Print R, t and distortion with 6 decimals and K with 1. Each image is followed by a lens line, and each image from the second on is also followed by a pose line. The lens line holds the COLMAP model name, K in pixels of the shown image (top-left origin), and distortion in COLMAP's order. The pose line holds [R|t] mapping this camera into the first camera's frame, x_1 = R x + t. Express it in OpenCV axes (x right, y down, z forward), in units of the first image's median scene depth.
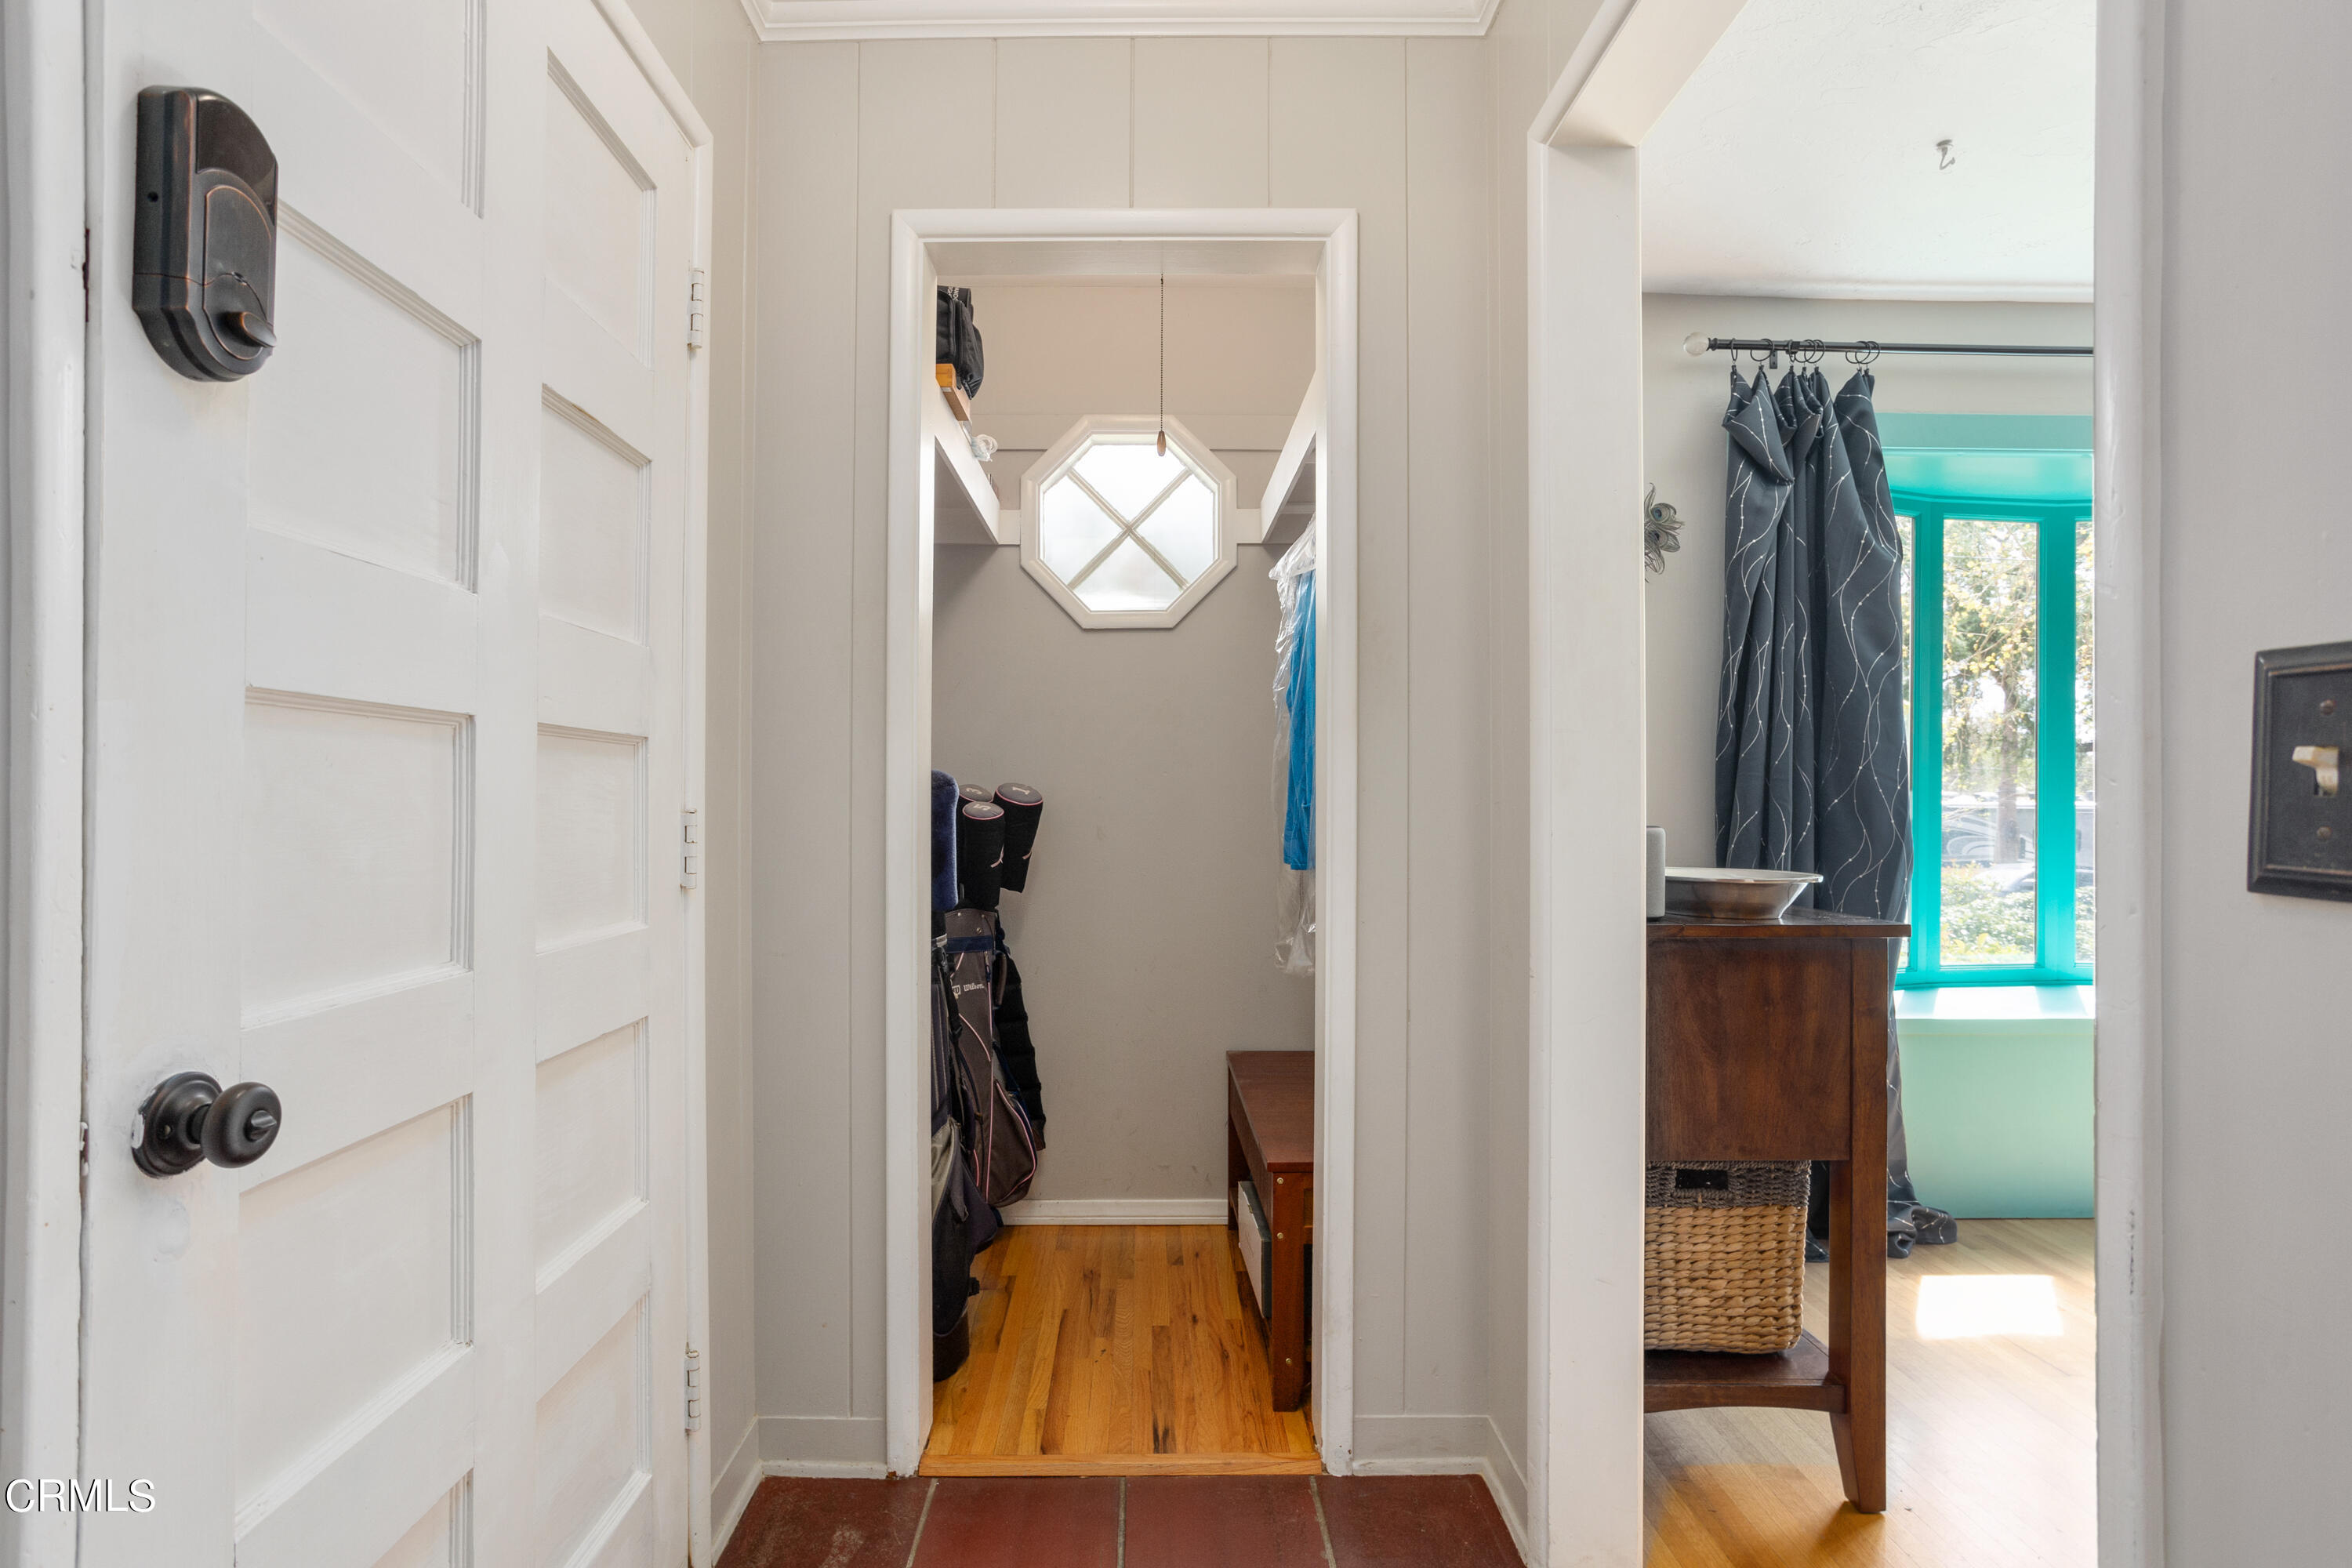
lens RADIAL K [[1147.6, 0, 1169.4], [0, 1147.6, 787.9], [0, 0, 1]] dist [-0.028096, 0.012528]
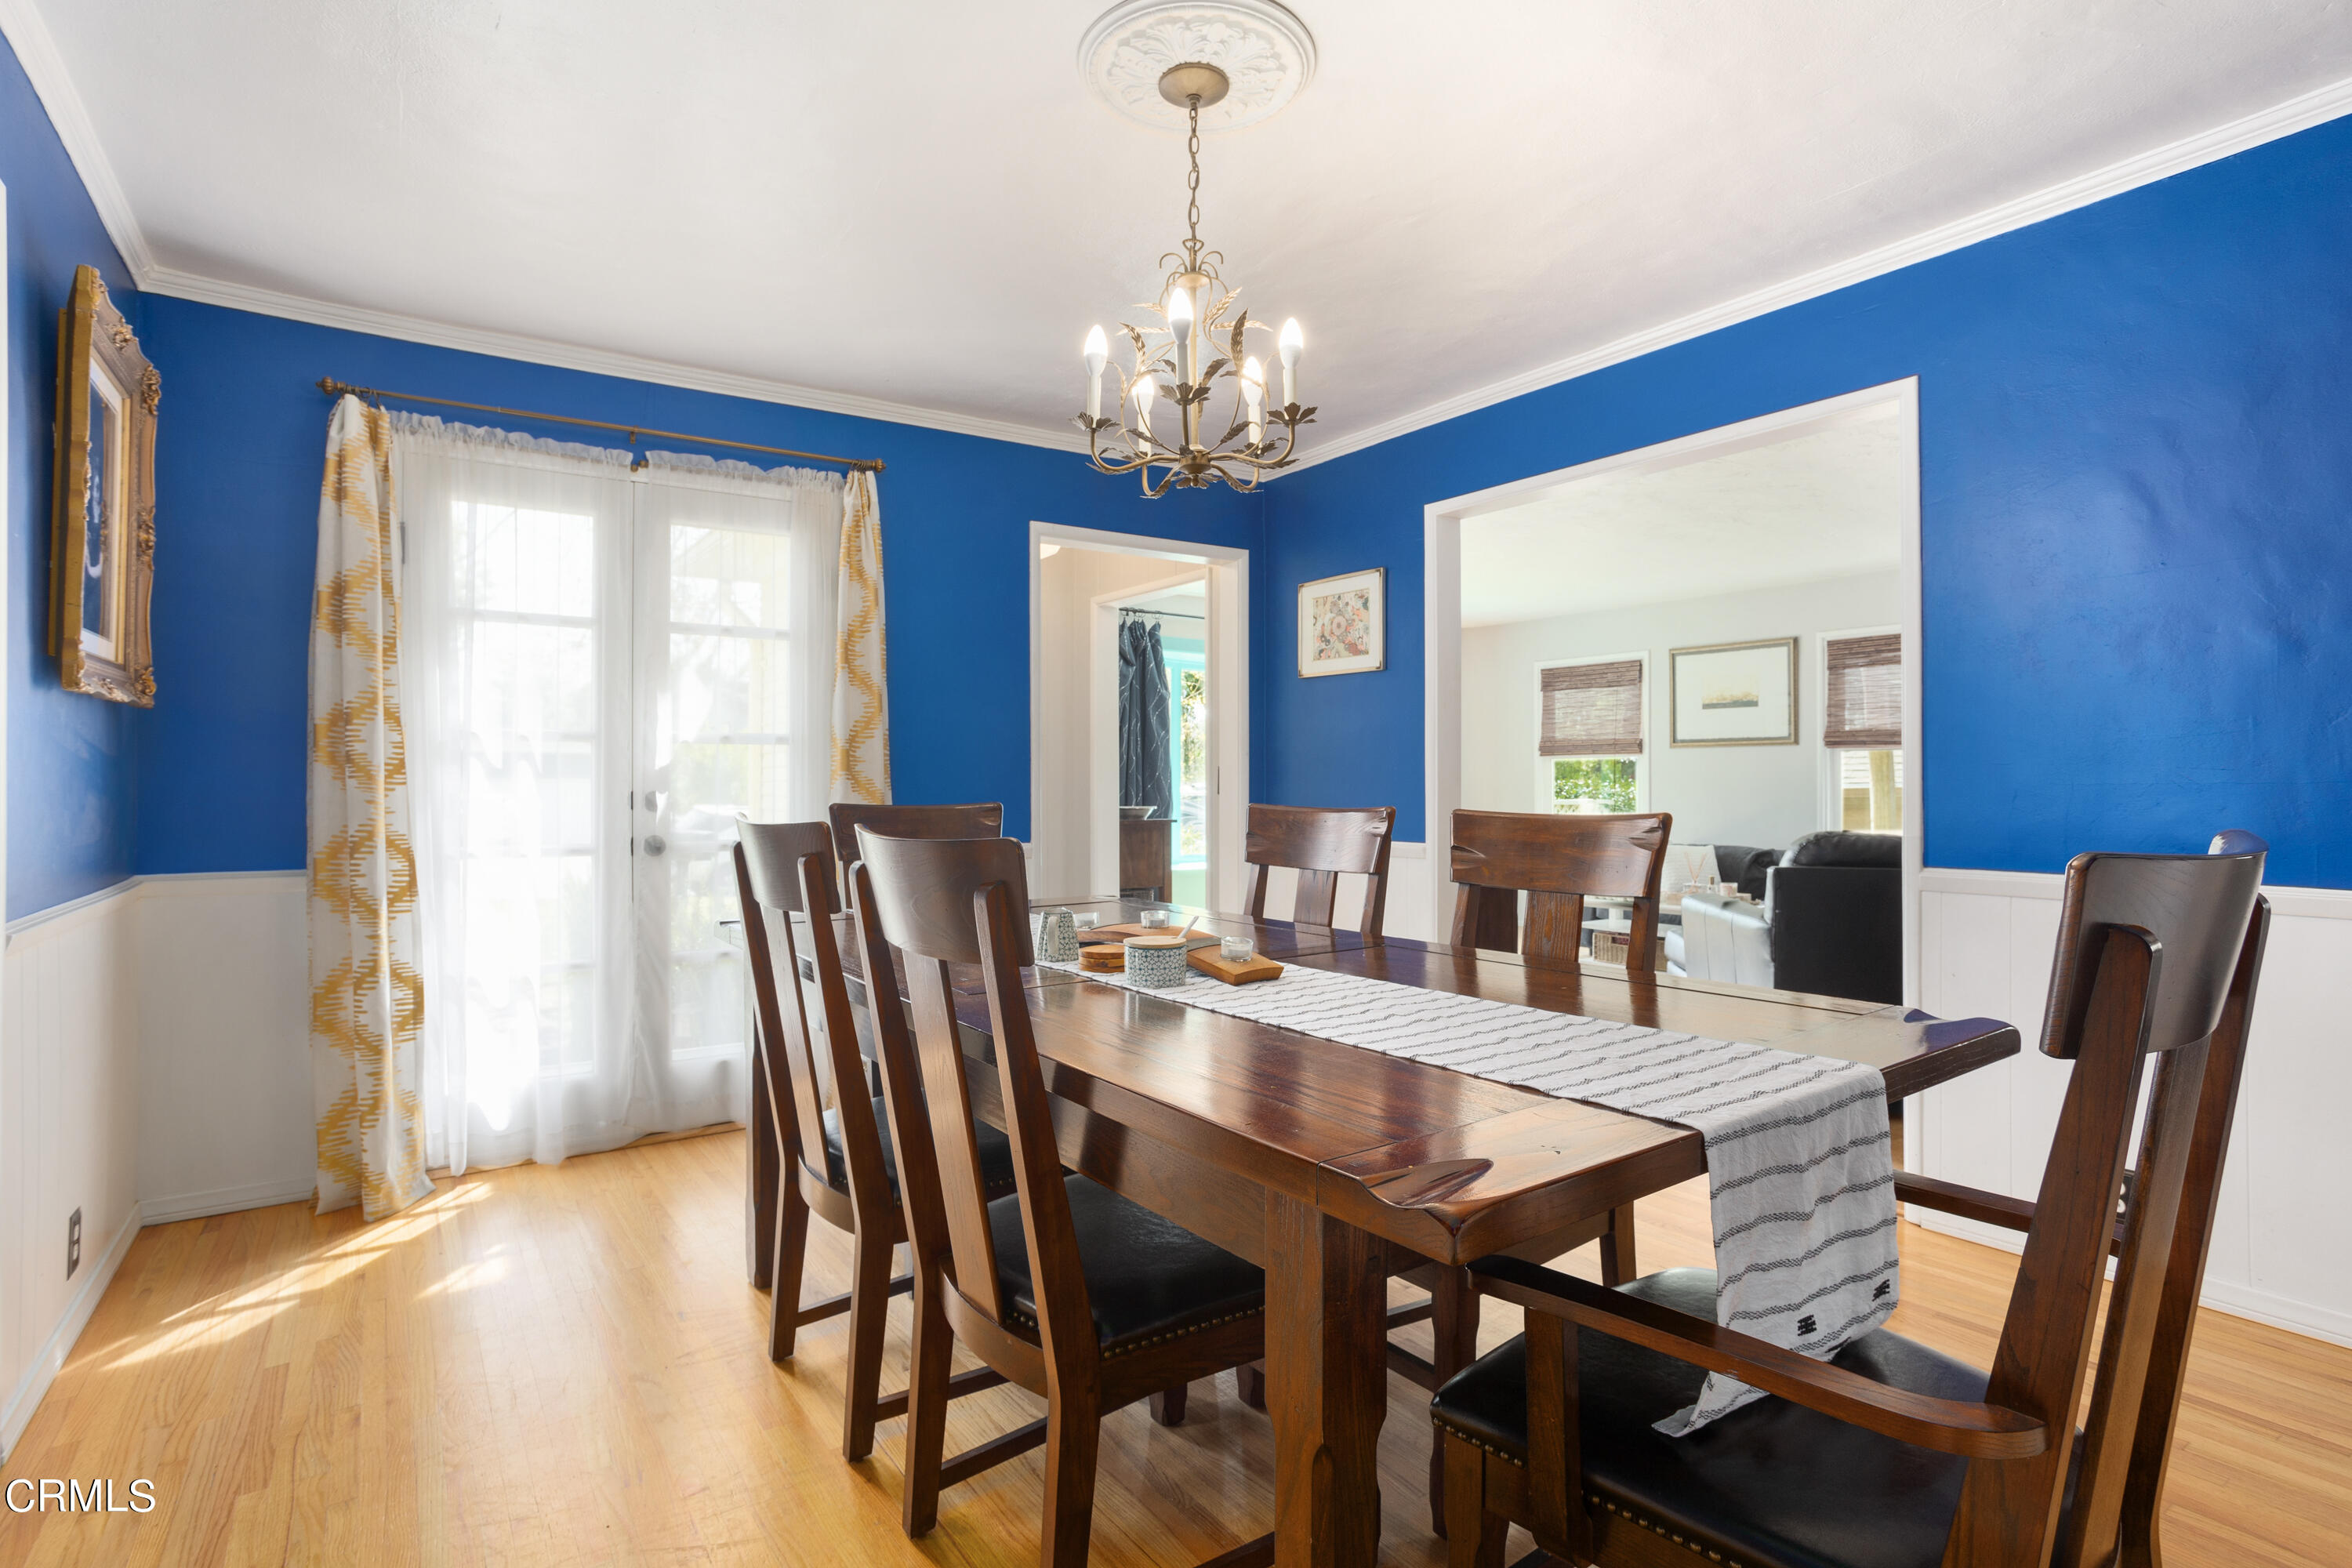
lens RADIAL K [[1147.6, 0, 1163.1], [0, 1147.6, 784.2], [0, 0, 1]] dist [-0.028096, 0.012528]
pose [[0.827290, -0.002191, 0.561771, -0.898270], [-0.000882, 0.999986, 0.005199, -0.005814], [-0.561775, -0.004796, 0.827276, -1.244658]]
